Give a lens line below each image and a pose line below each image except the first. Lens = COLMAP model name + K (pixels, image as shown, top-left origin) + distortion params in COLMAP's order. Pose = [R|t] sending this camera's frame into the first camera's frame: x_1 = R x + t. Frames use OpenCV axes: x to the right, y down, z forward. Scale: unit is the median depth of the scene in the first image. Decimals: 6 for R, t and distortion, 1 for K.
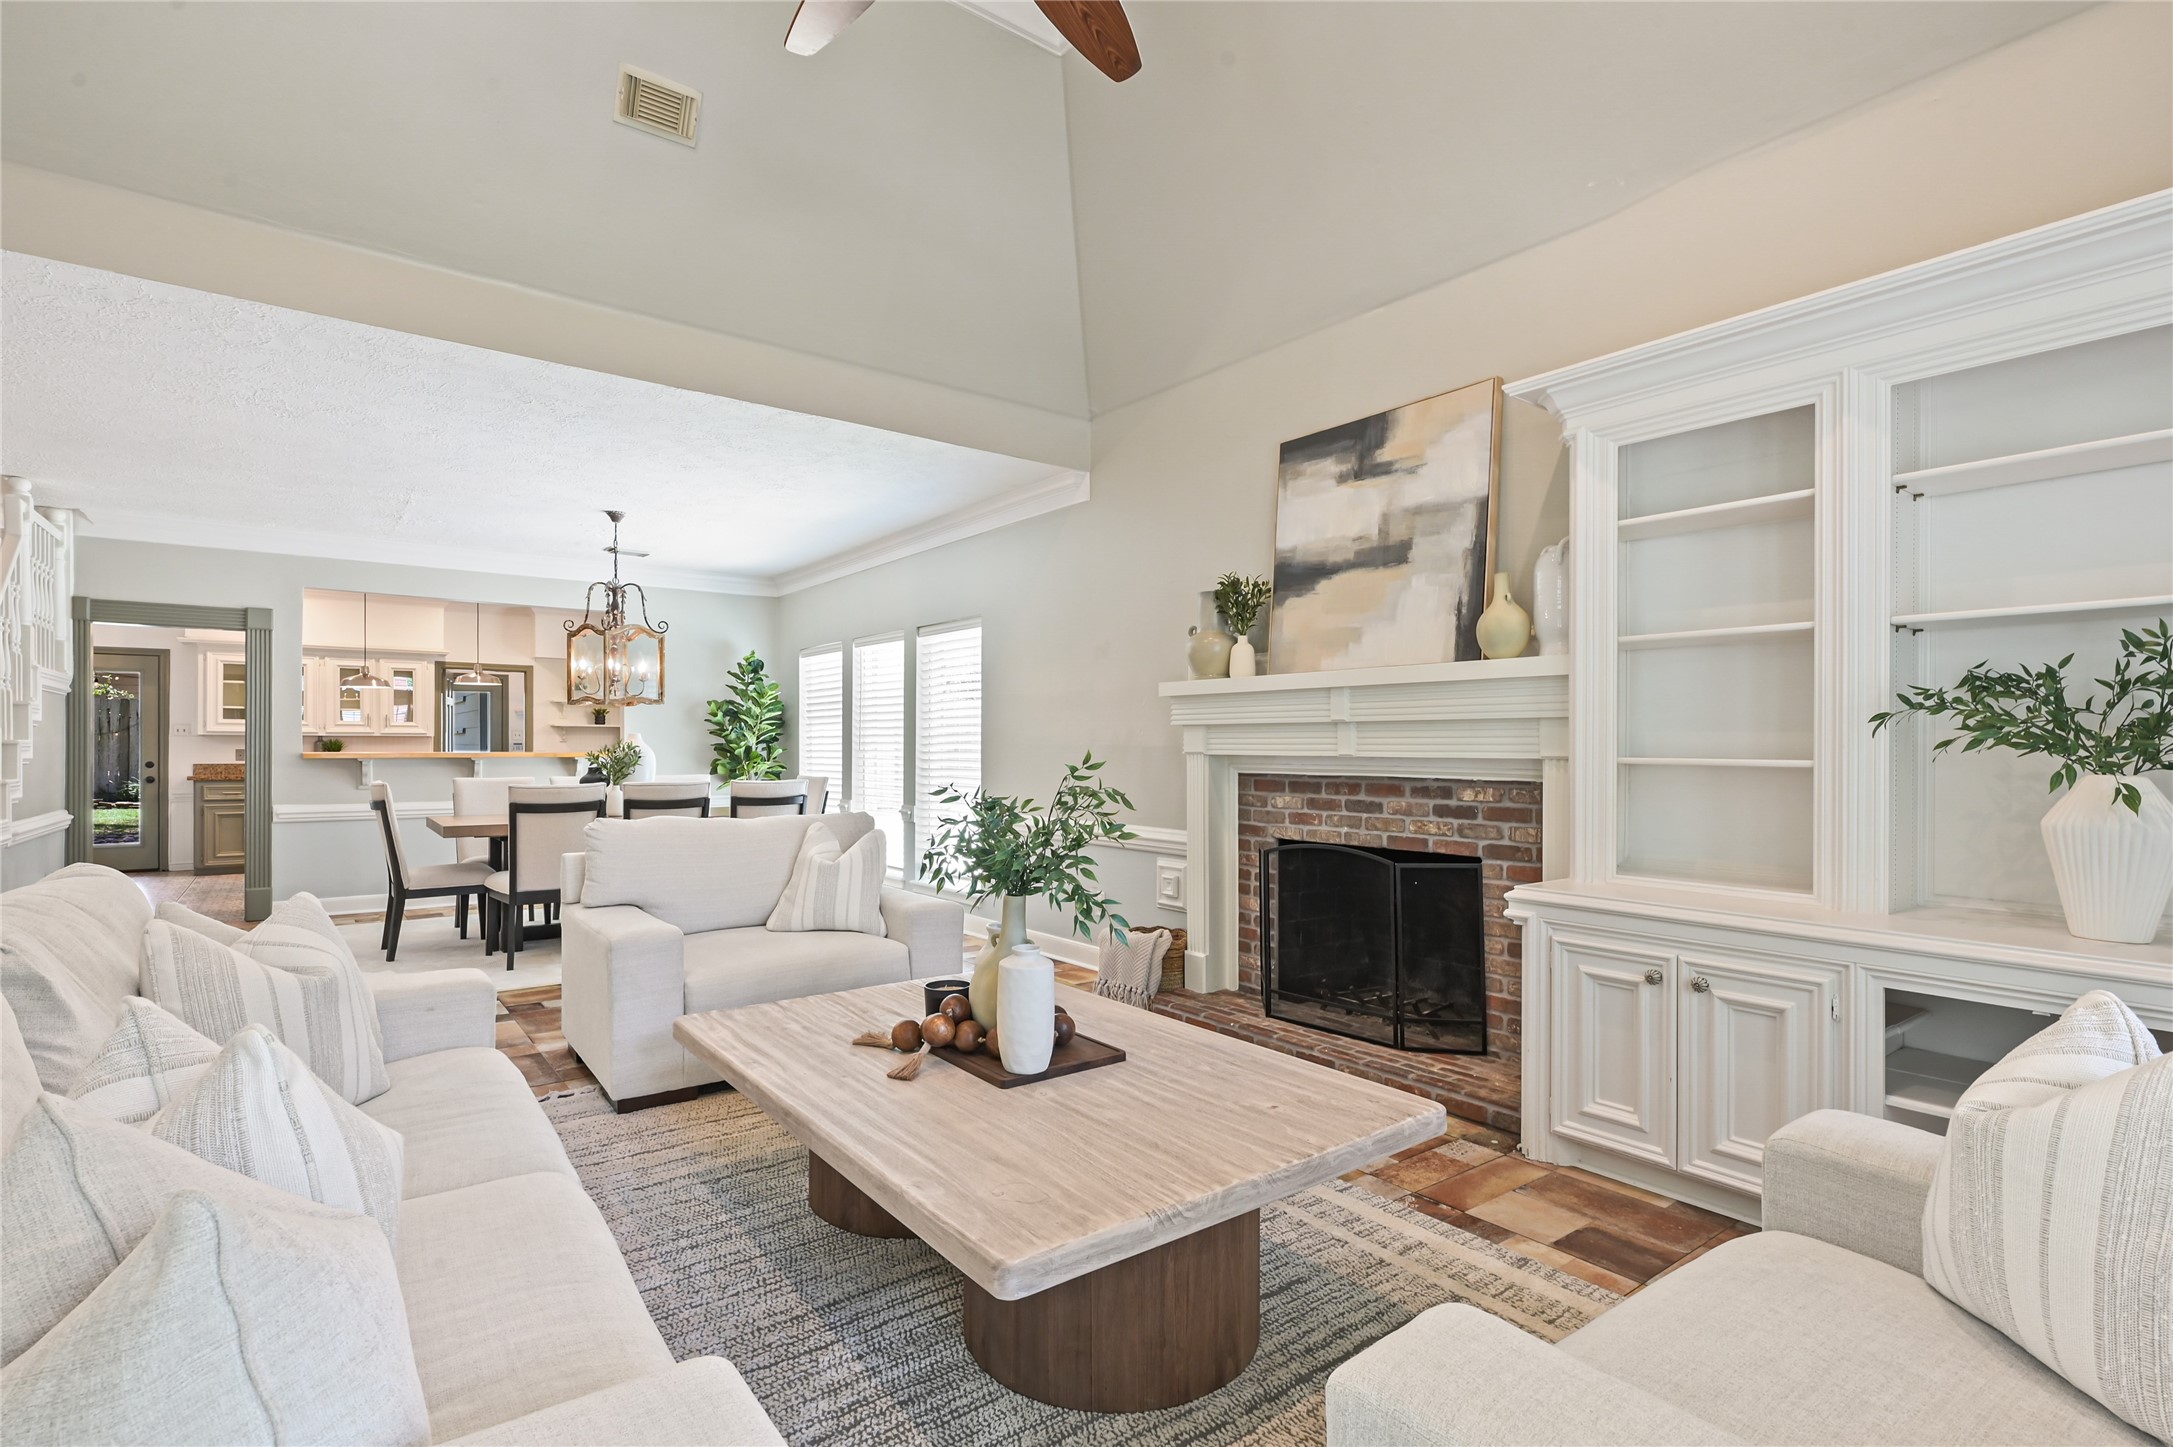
lens RADIAL K [[1043.7, 0, 1083.7], [0, 1043.7, 744.0], [0, 0, 1]] dist [0.000373, 0.000292]
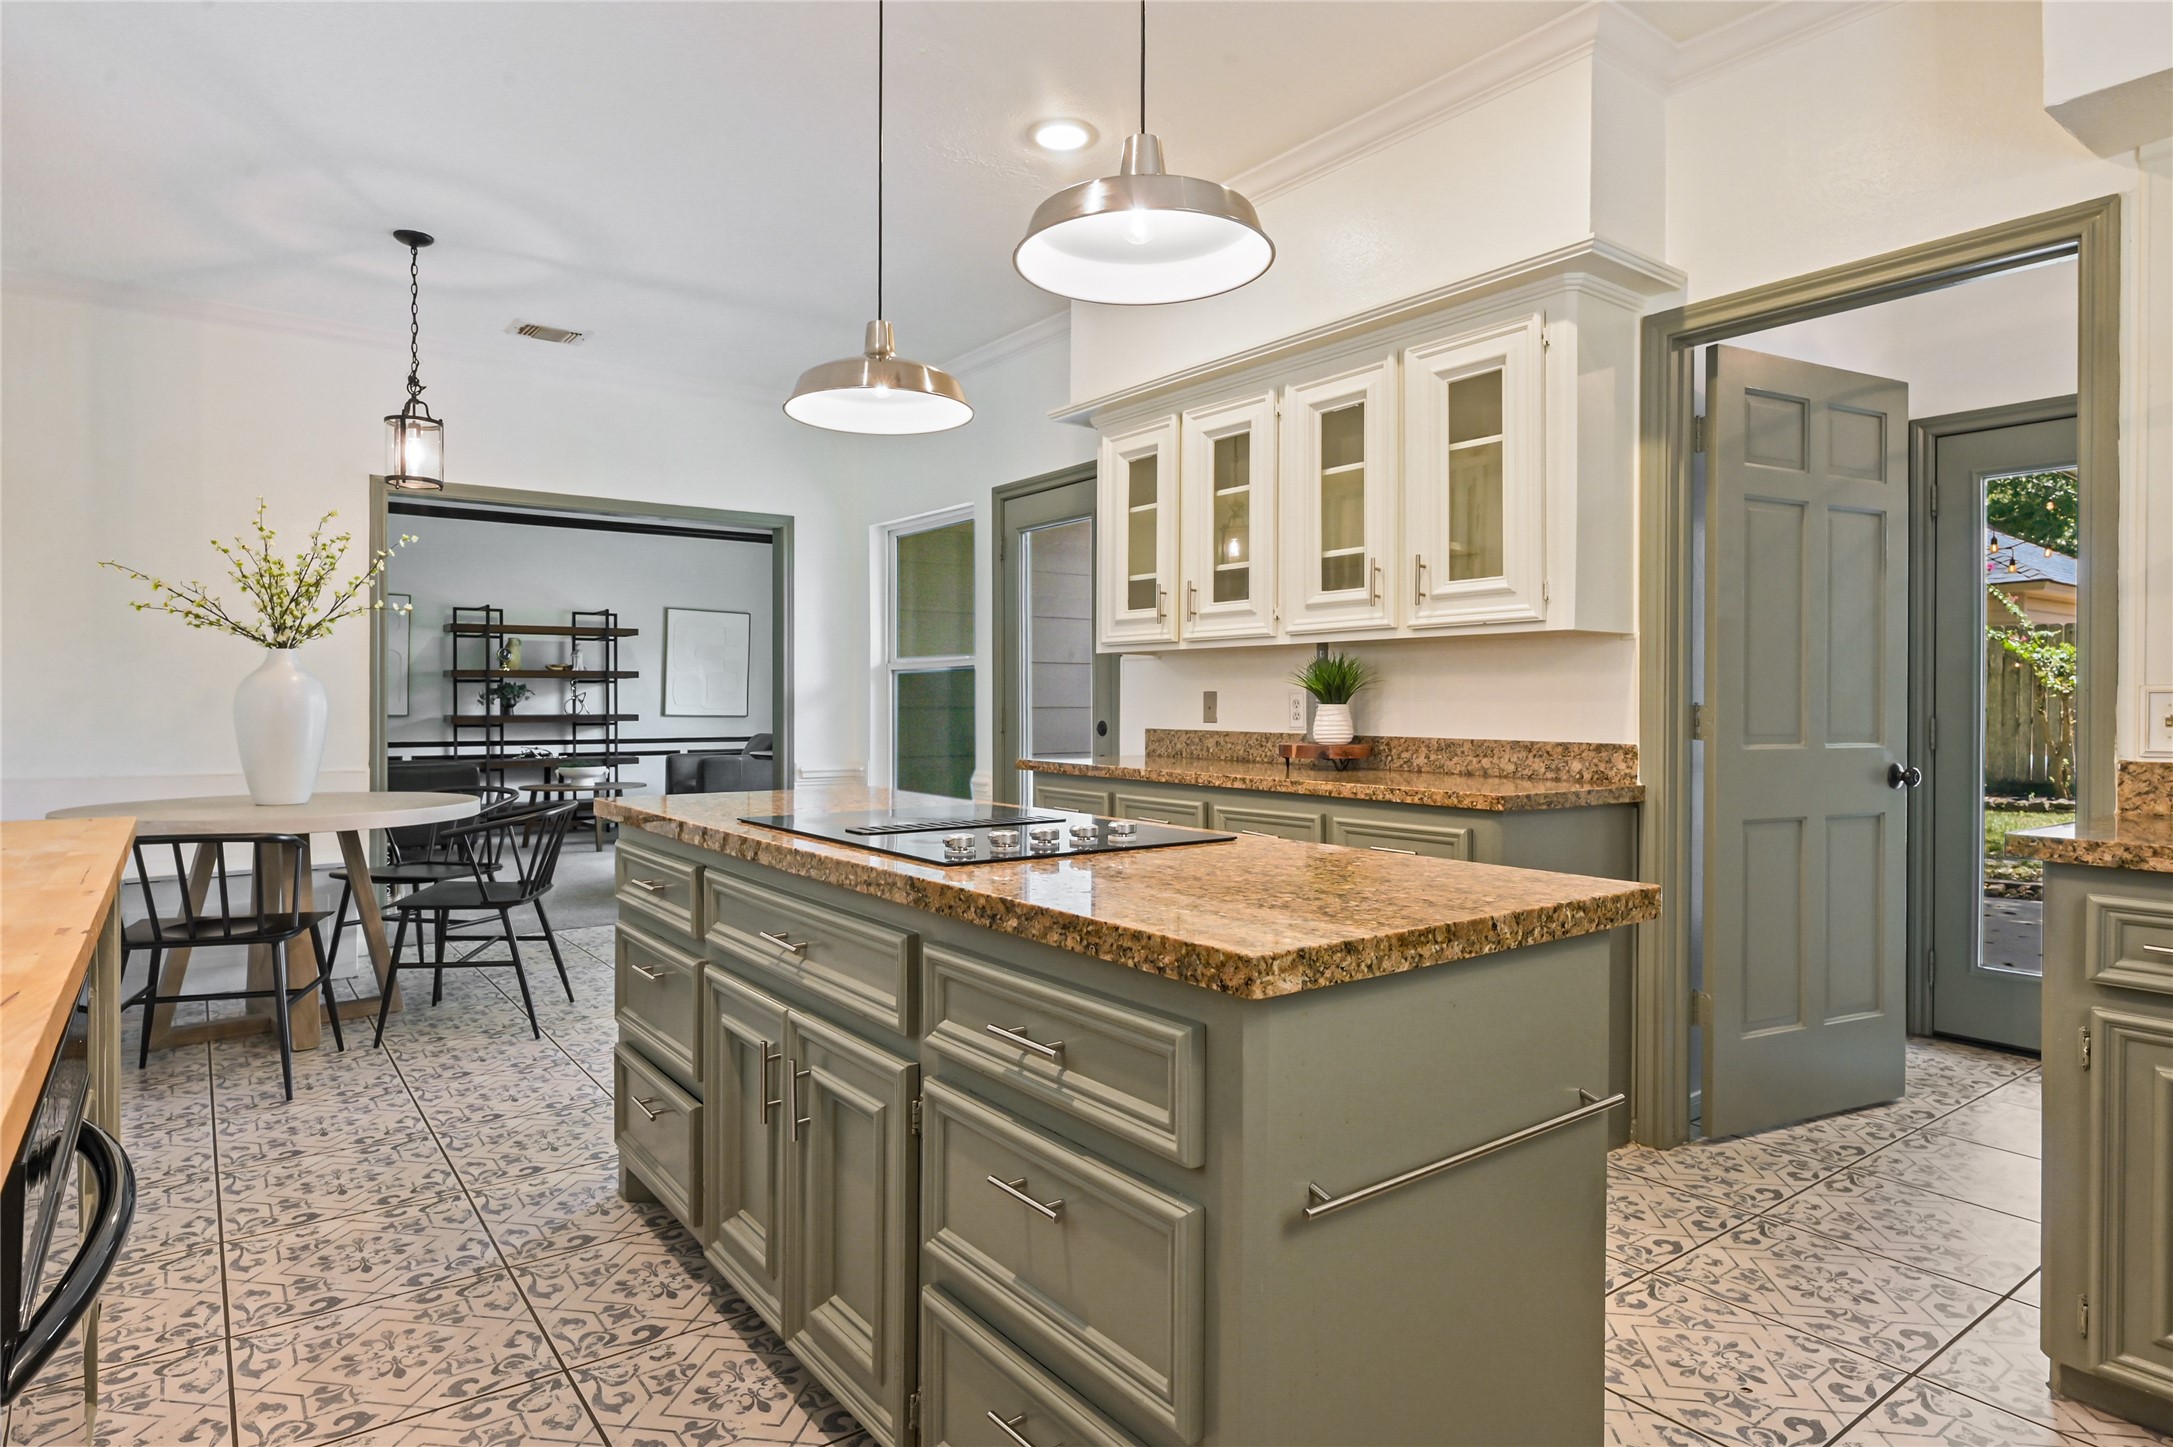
lens RADIAL K [[1245.8, 0, 1086.5], [0, 1245.8, 723.5], [0, 0, 1]] dist [0.044191, 0.000192]
pose [[-0.005806, 0.014621, -0.999876, -0.386181], [0.004006, 0.999885, 0.014598, 0.010620], [0.999975, -0.003921, -0.005864, 1.020132]]
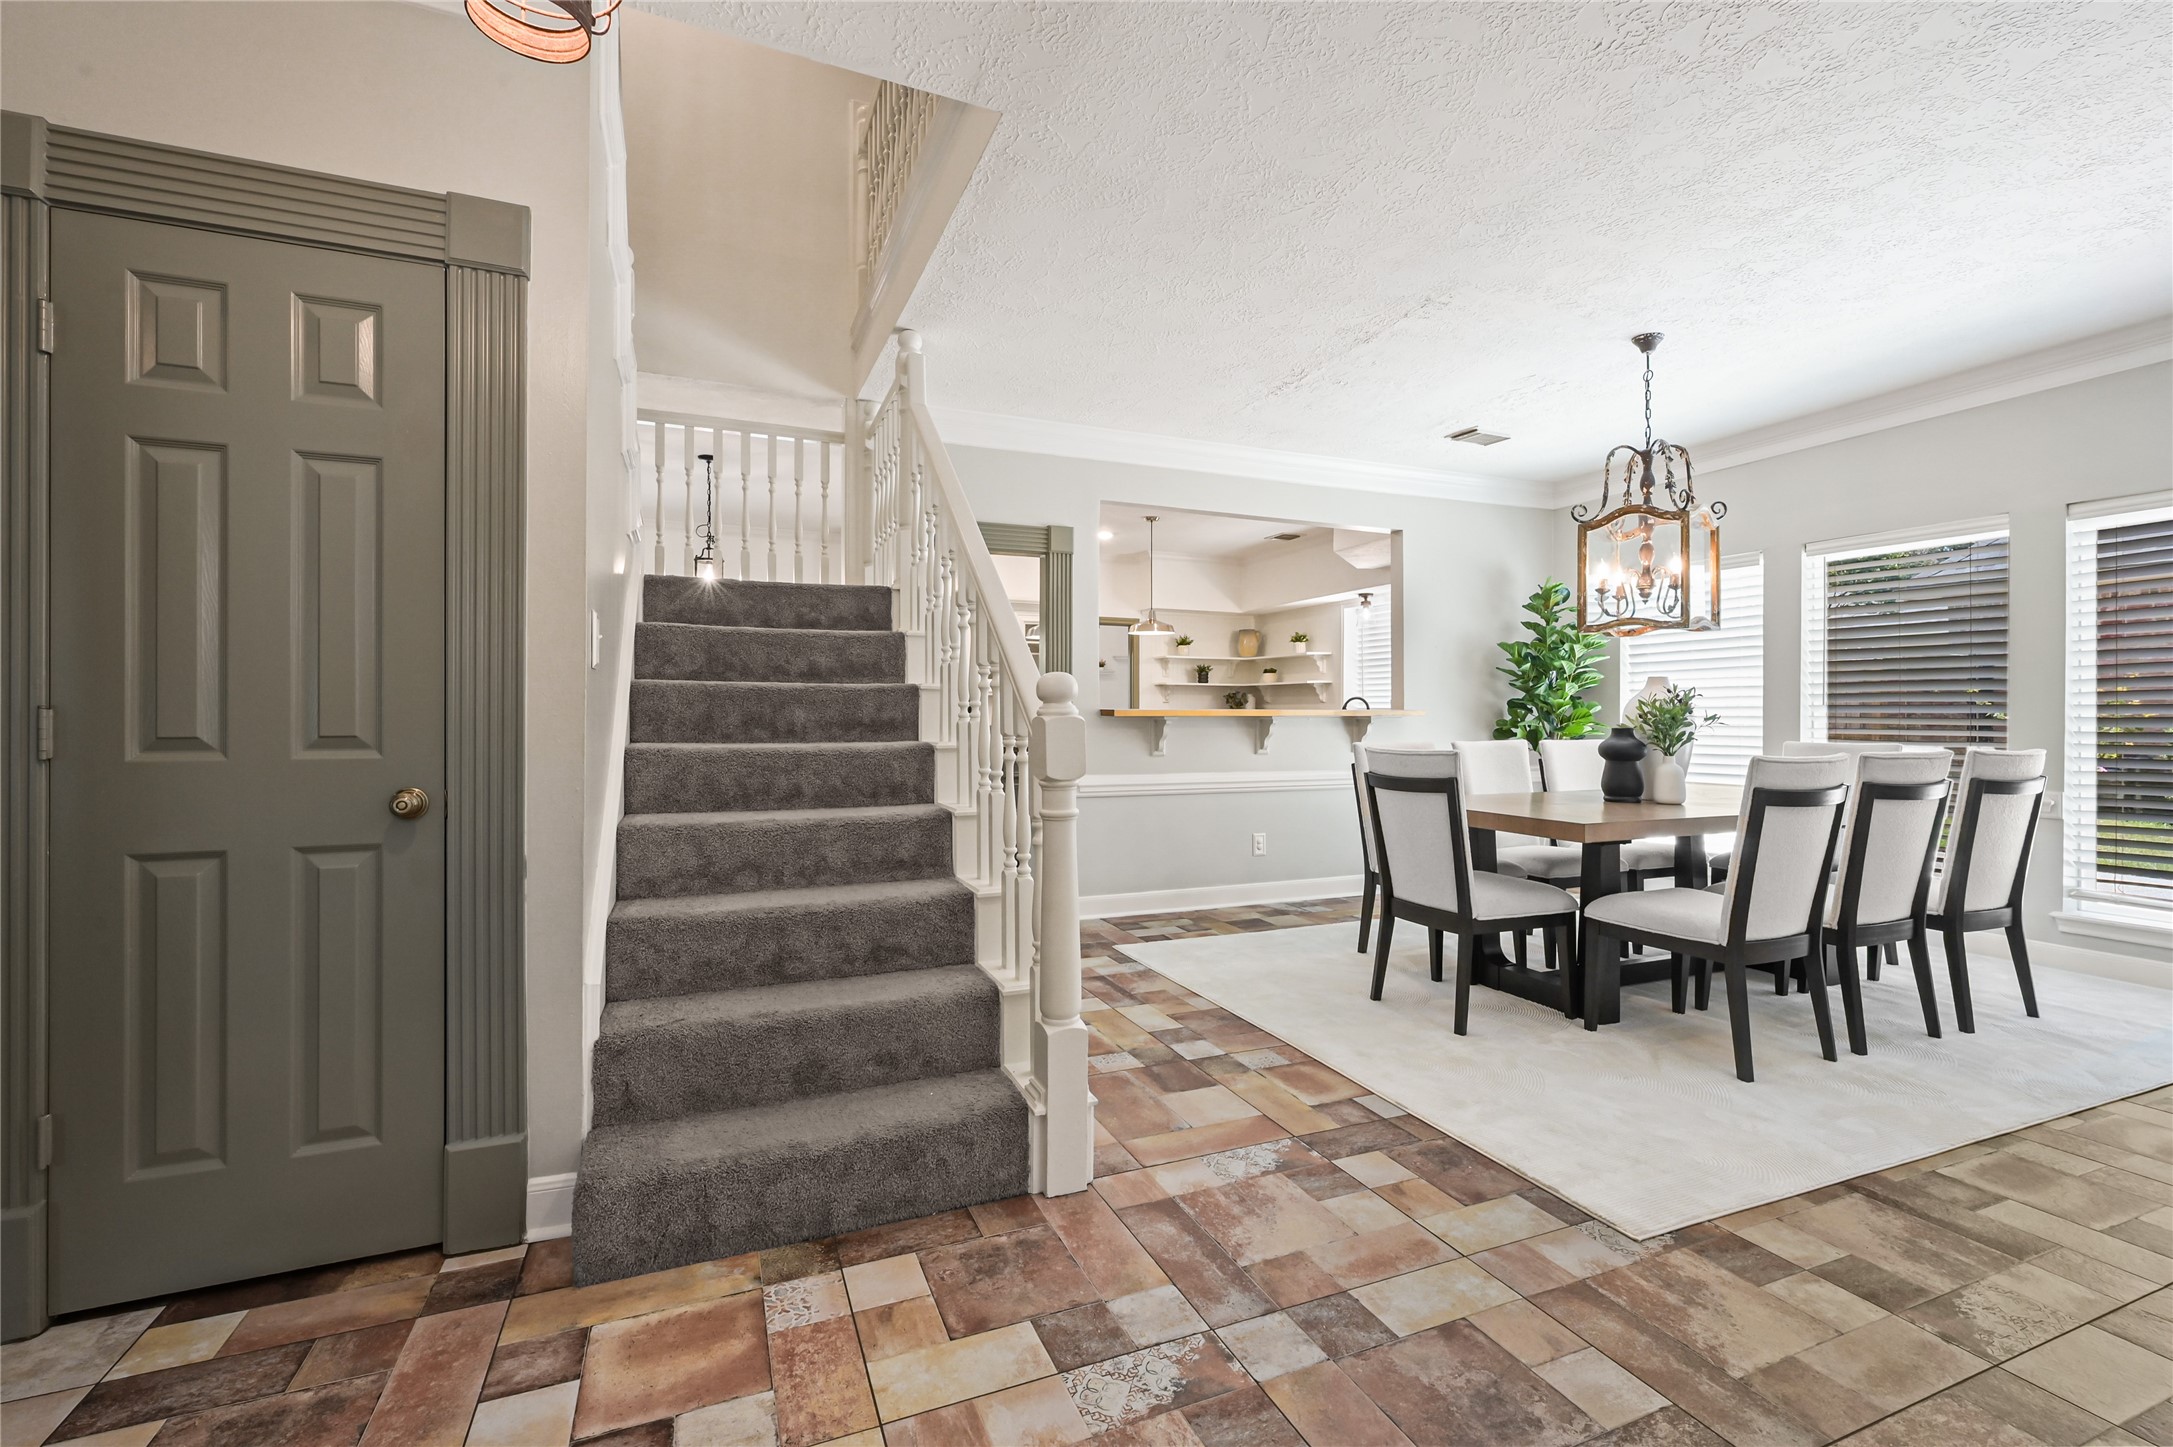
lens RADIAL K [[936.8, 0, 1087.0], [0, 936.8, 713.6], [0, 0, 1]] dist [0.000048, 0.000287]
pose [[0.968005, -0.002476, -0.250919, -0.448603], [0.003035, 0.999994, 0.001839, 0.008006], [0.250913, -0.002542, 0.968006, 0.240403]]
